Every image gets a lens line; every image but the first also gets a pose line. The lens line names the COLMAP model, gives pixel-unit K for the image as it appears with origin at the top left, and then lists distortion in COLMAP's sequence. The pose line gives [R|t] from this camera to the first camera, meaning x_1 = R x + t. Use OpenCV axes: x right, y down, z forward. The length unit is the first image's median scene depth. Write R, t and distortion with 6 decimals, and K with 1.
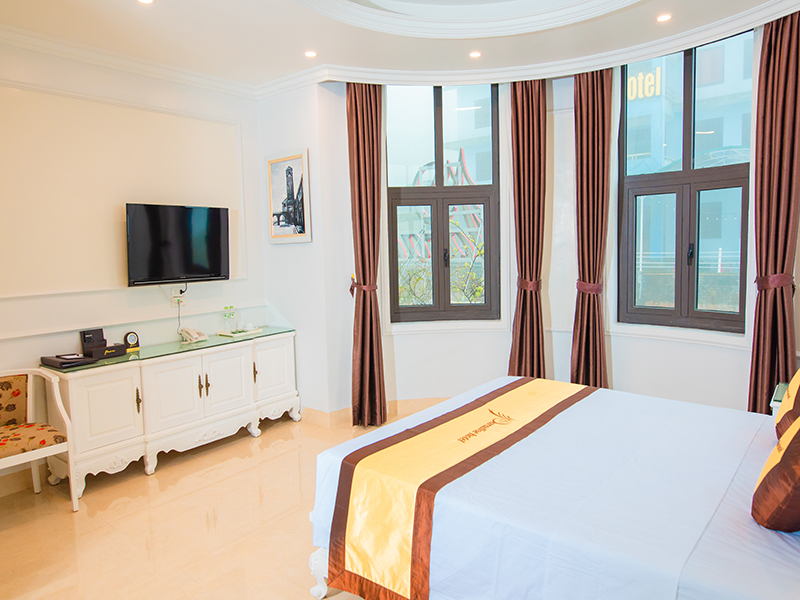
lens RADIAL K [[599.8, 0, 396.1], [0, 599.8, 299.9], [0, 0, 1]] dist [-0.002352, -0.001132]
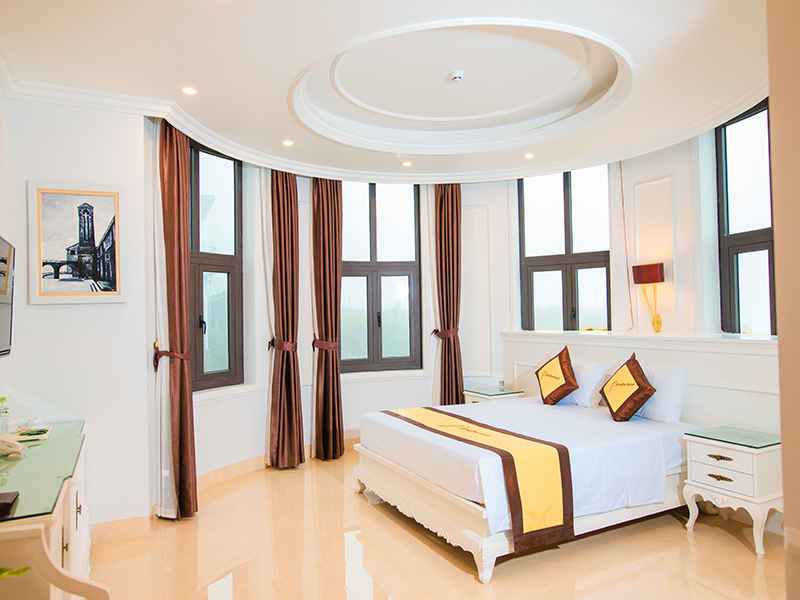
lens RADIAL K [[551.3, 0, 398.2], [0, 551.3, 302.7], [0, 0, 1]] dist [-0.000349, 0.001063]
pose [[0.440196, 0.034266, 0.897248, -0.632499], [0.084623, 0.993241, -0.079449, -0.008033], [-0.893905, 0.110901, 0.434321, 0.359592]]
